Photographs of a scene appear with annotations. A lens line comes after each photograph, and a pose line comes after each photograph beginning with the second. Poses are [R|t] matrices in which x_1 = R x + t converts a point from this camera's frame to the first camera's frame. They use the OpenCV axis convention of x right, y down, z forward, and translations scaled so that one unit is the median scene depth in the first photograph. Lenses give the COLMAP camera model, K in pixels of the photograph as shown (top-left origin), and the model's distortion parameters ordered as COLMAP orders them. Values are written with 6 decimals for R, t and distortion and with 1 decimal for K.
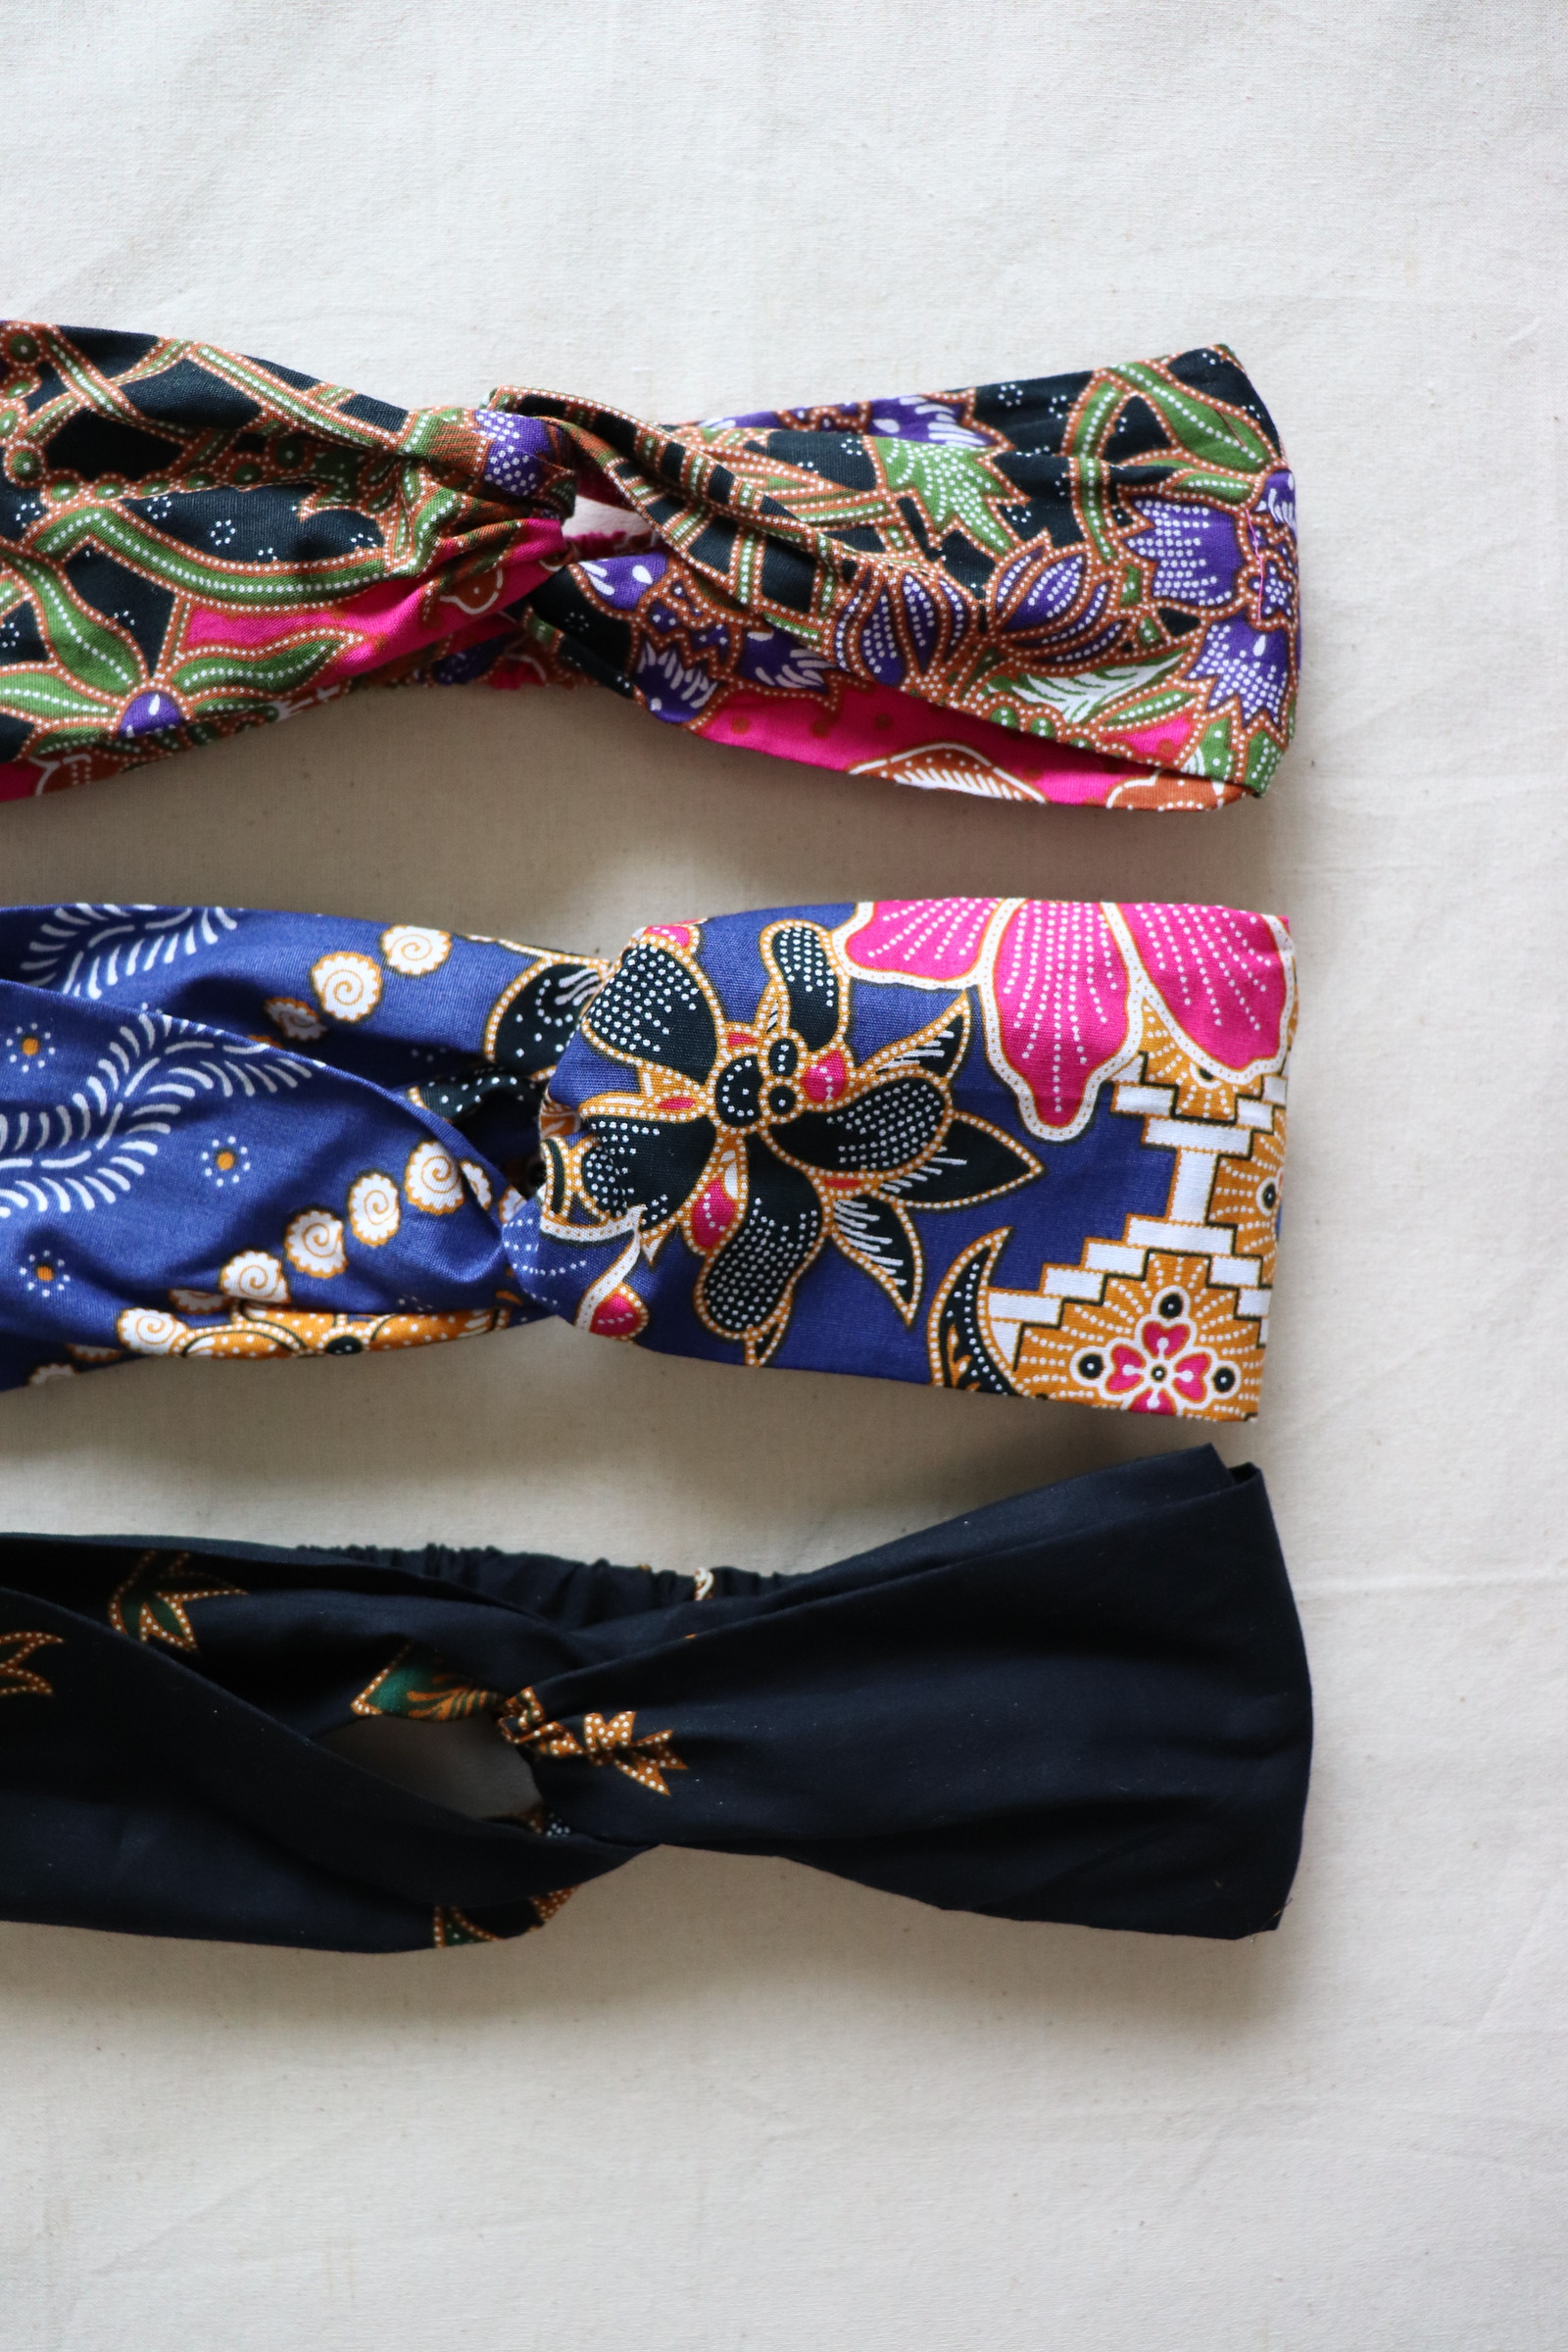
lens RADIAL K [[1959.2, 0, 741.7], [0, 1959.2, 1189.6], [0, 0, 1]] dist [-0.209703, 0.164251]
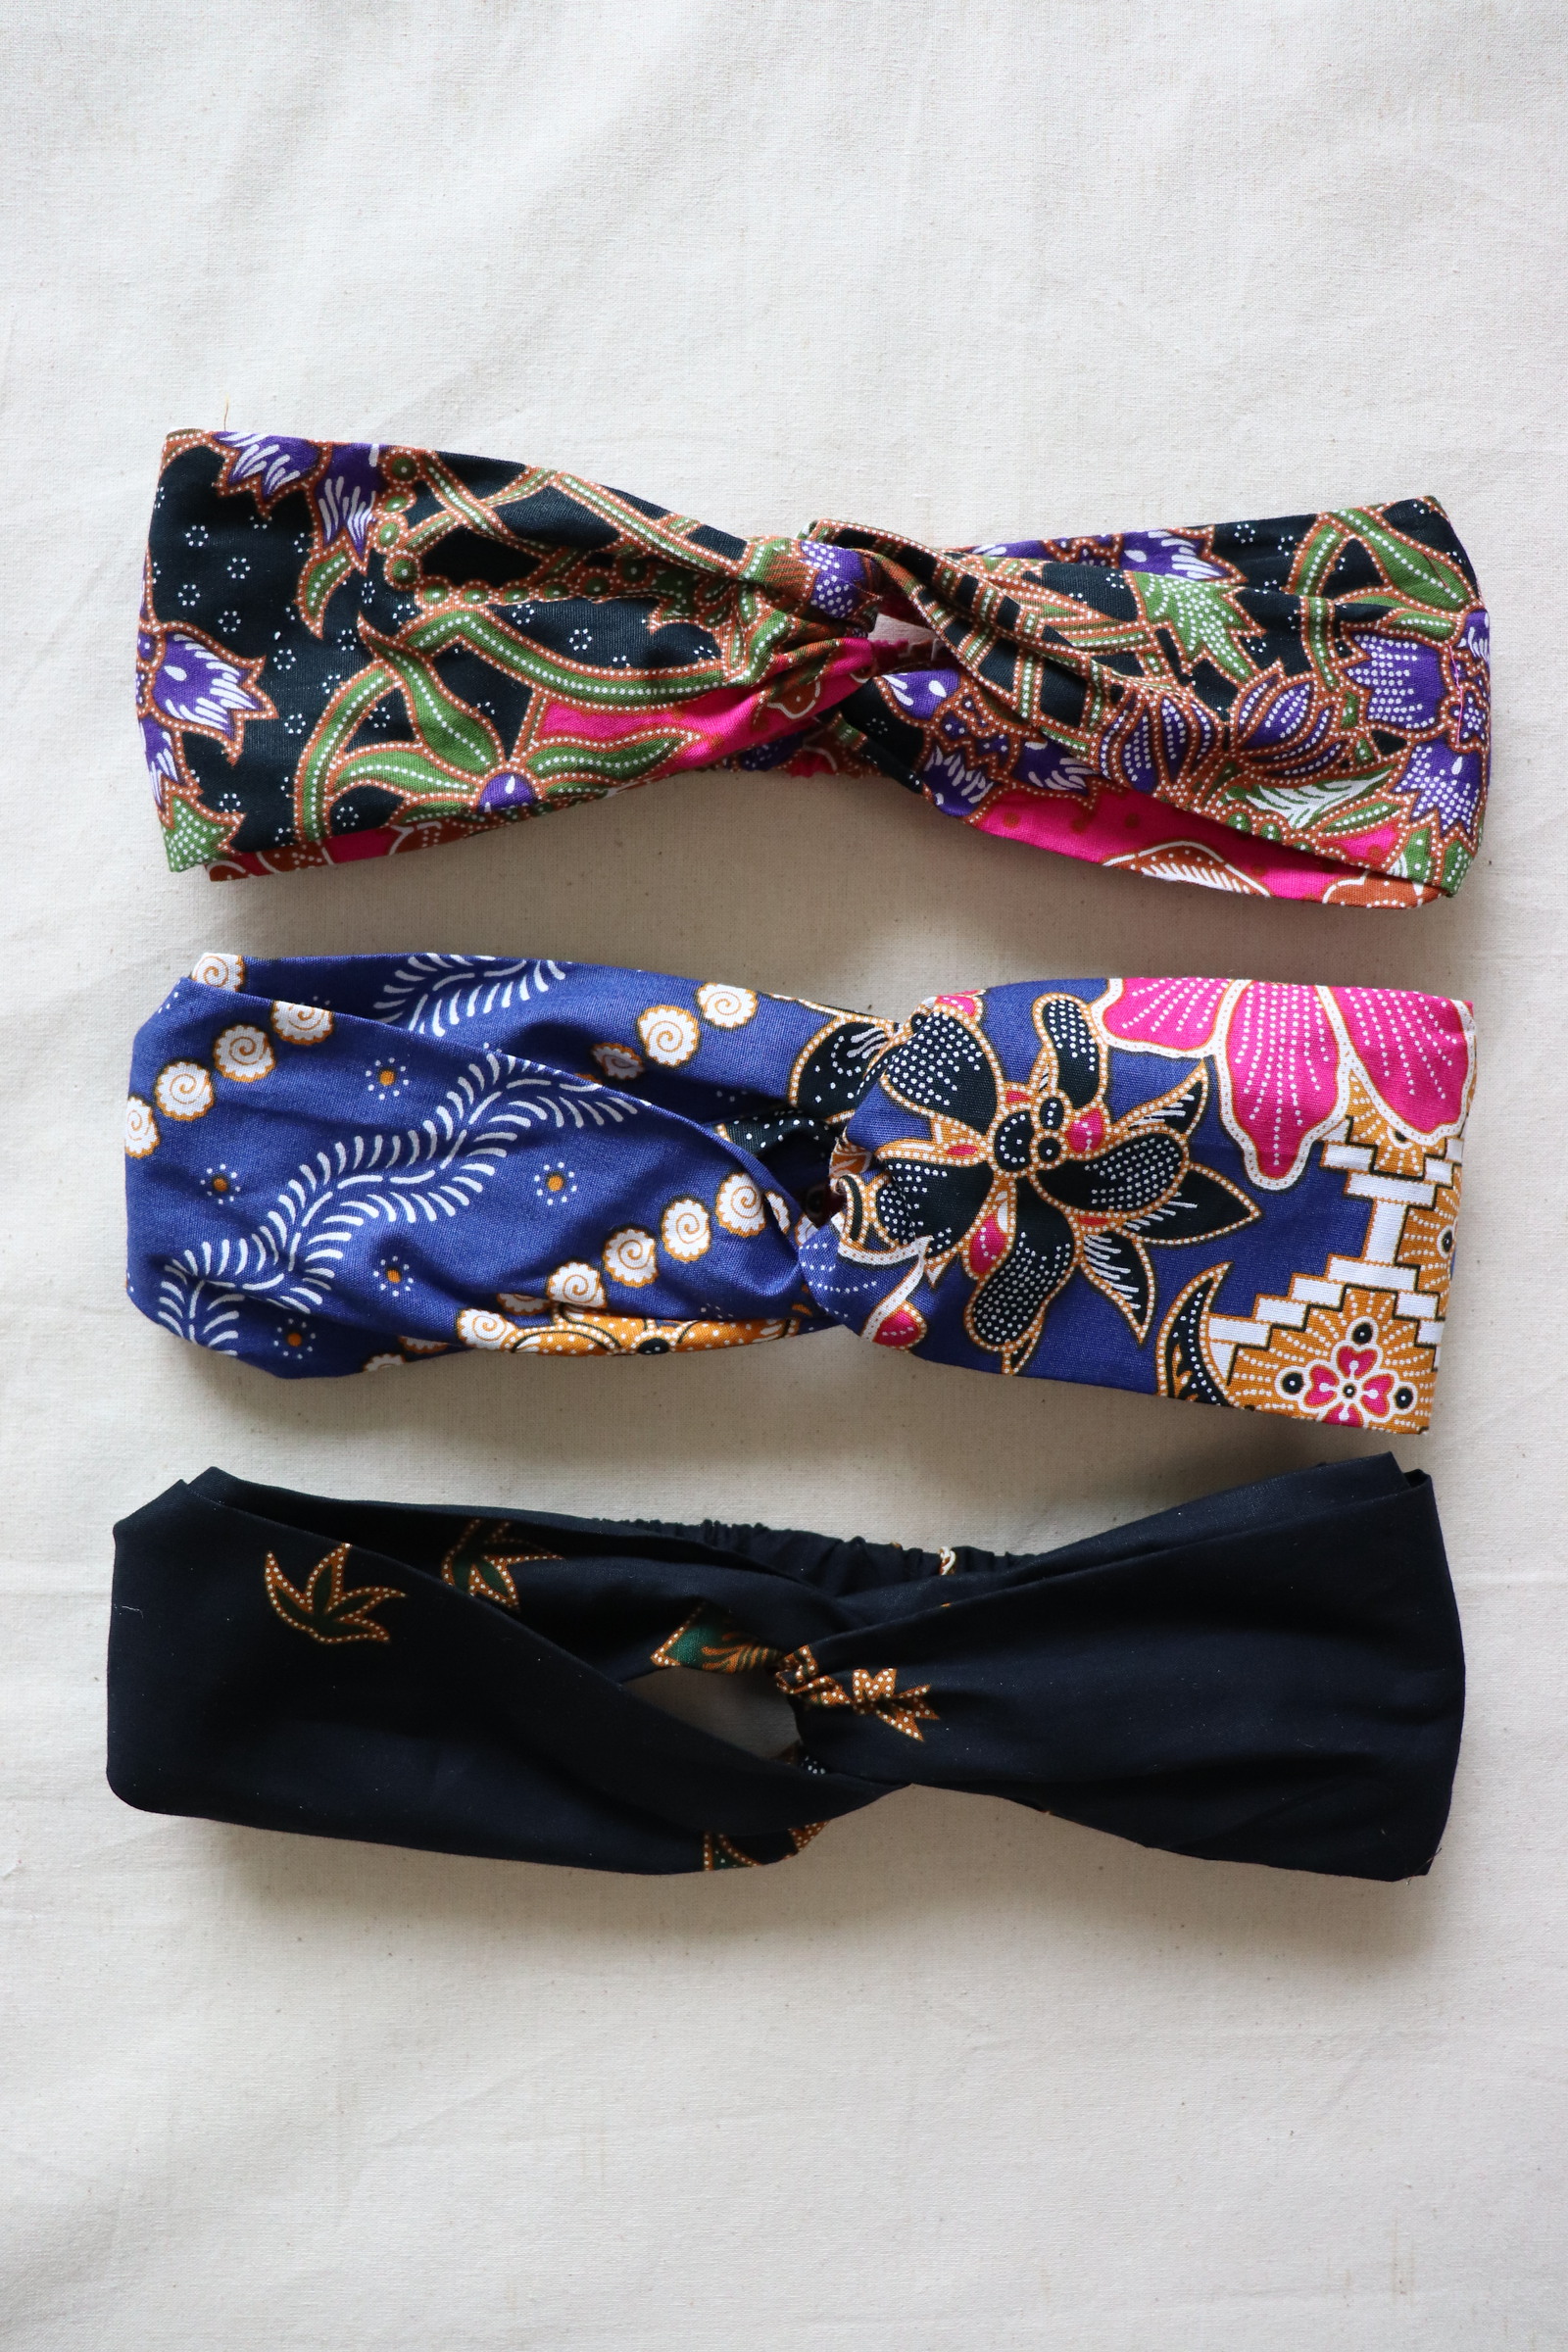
lens RADIAL K [[1941.0, 0, 750.6], [0, 1941.0, 1181.8], [0, 0, 1]] dist [-0.207329, 0.163972]
pose [[0.999334, 0.032884, -0.015813, -0.132905], [-0.032787, 0.999442, 0.006371, -0.026821], [0.016014, -0.005849, 0.999855, -0.150563]]
